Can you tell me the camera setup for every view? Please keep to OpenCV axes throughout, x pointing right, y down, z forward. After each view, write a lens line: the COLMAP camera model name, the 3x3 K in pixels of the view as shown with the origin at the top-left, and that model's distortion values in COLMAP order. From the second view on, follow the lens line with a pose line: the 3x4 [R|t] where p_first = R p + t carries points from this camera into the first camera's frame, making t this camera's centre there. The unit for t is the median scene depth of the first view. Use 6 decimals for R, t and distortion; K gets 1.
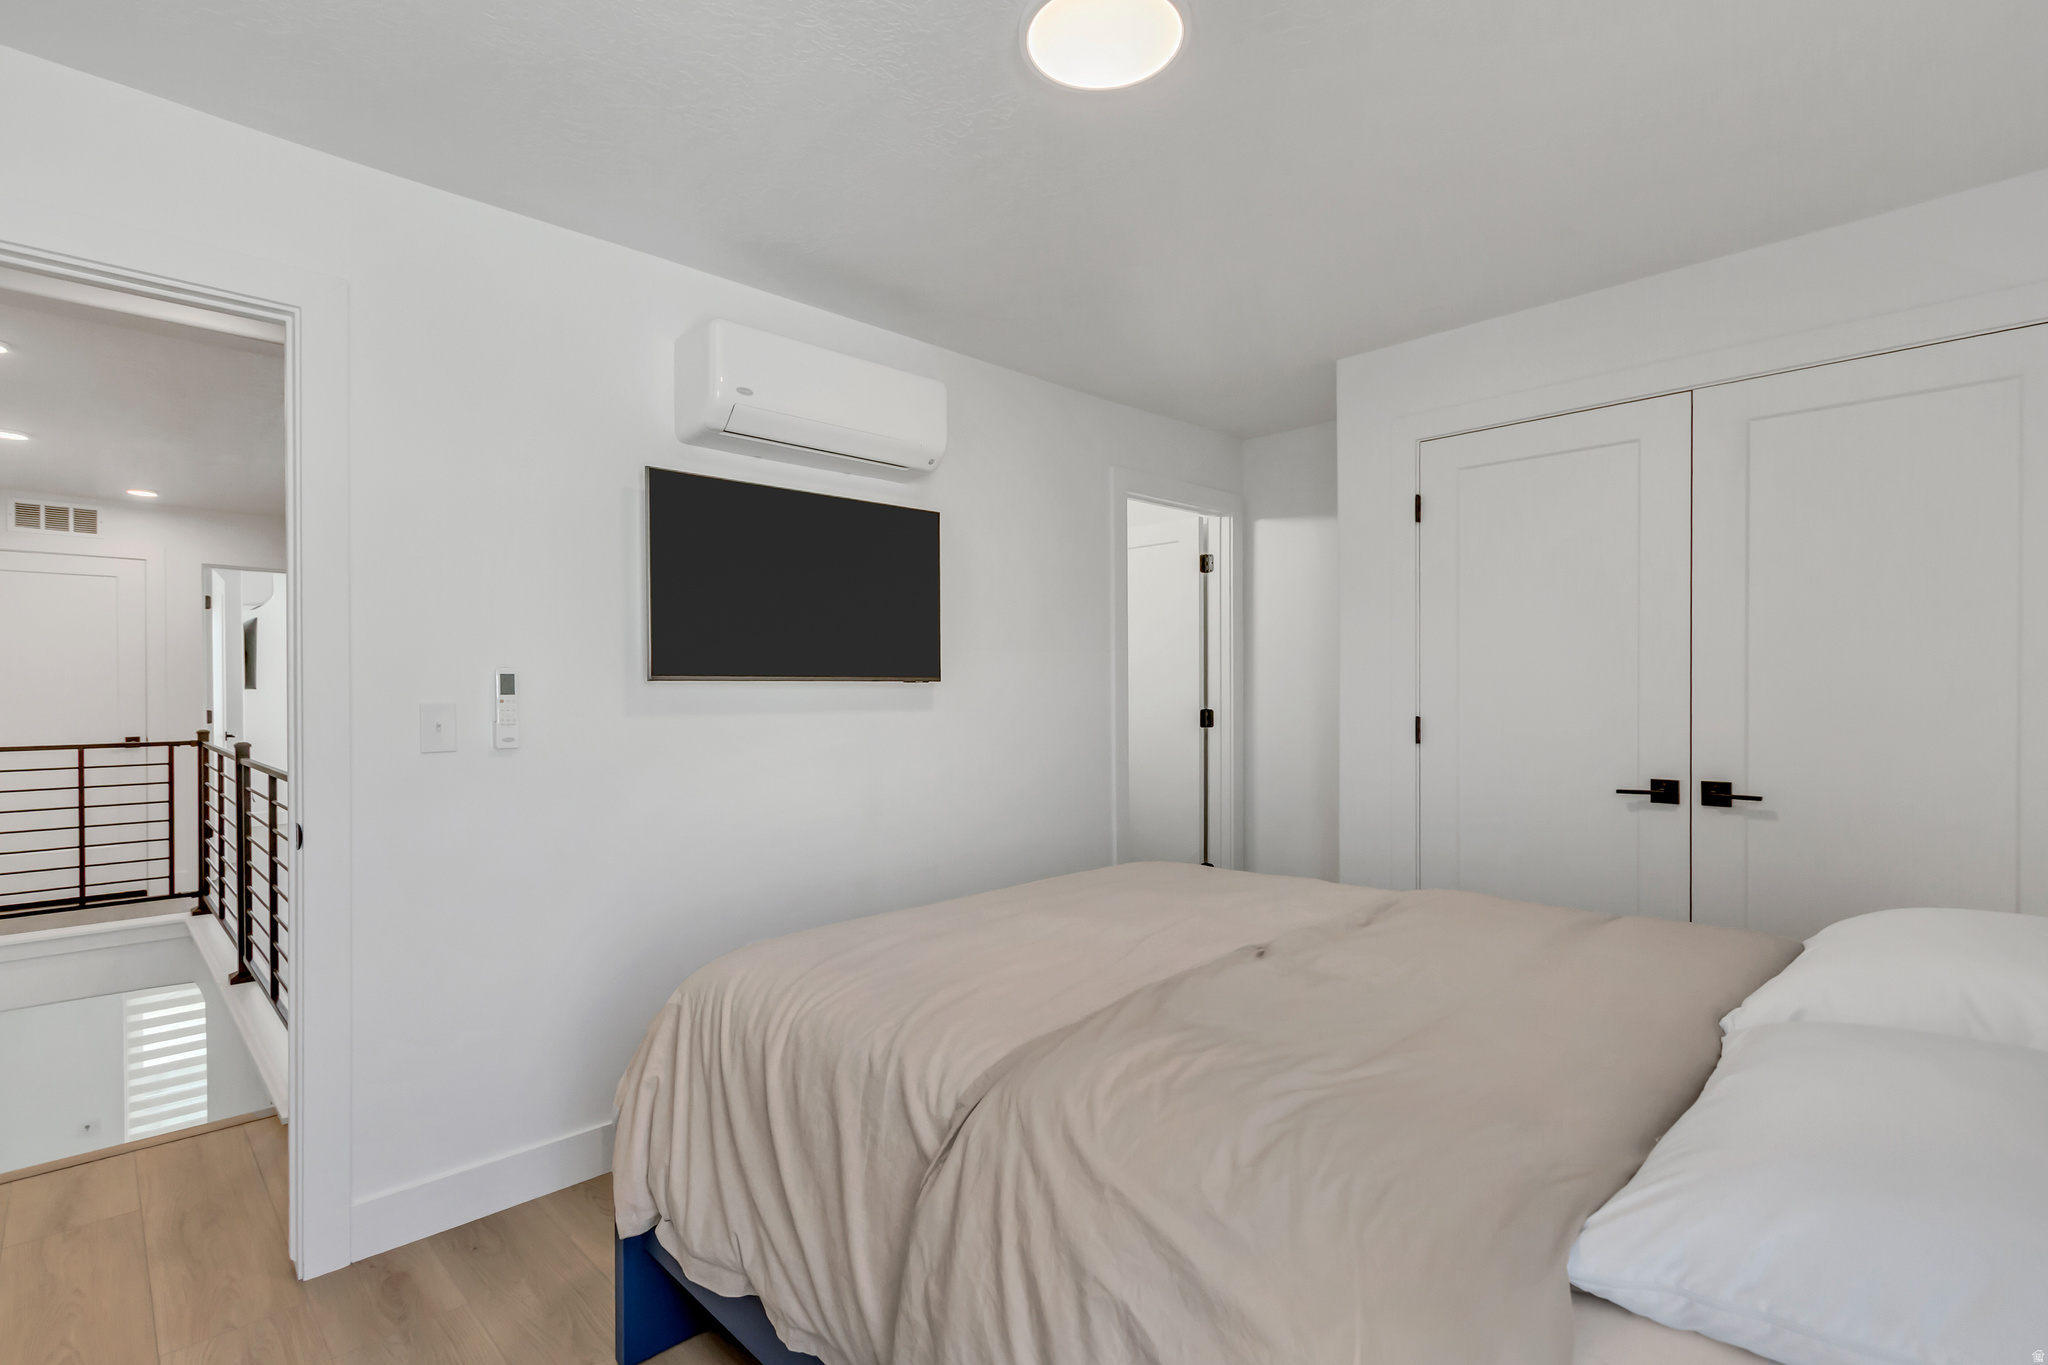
lens RADIAL K [[943.9, 0, 1012.0], [0, 943.9, 691.0], [0, 0, 1]] dist [-0.002728, -0.000315]
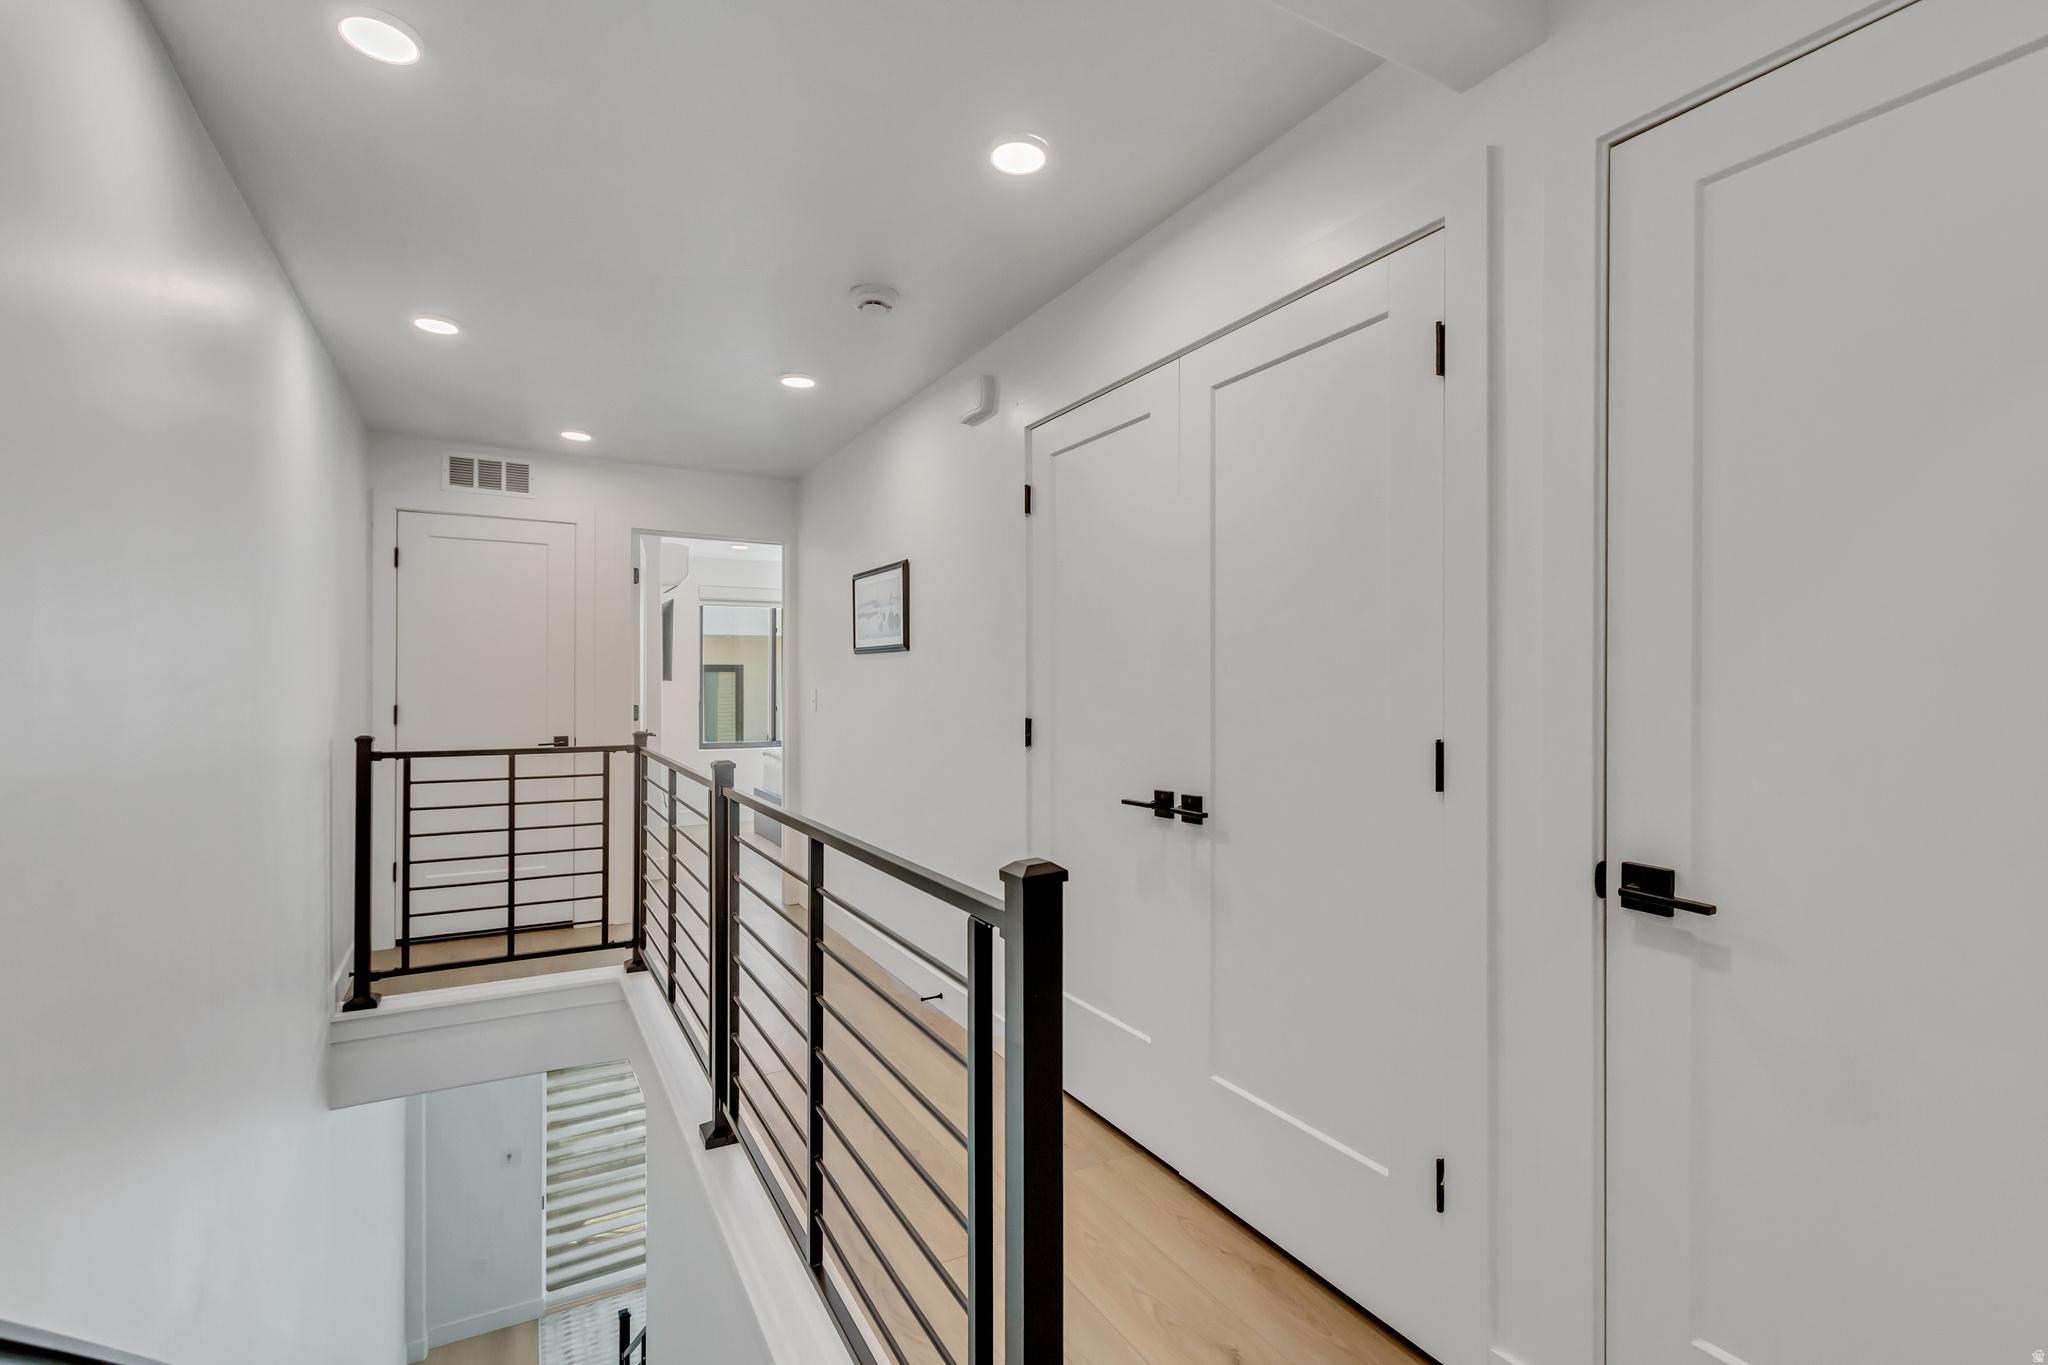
lens RADIAL K [[943.9, 0, 1022.8], [0, 943.9, 682.9], [0, 0, 1]] dist [-0.002728, -0.000315]
pose [[0.961282, 0.004597, -0.275528, -0.346789], [-0.006319, 0.999966, -0.005363, 0.003610], [0.275494, 0.006897, 0.961278, 0.344771]]
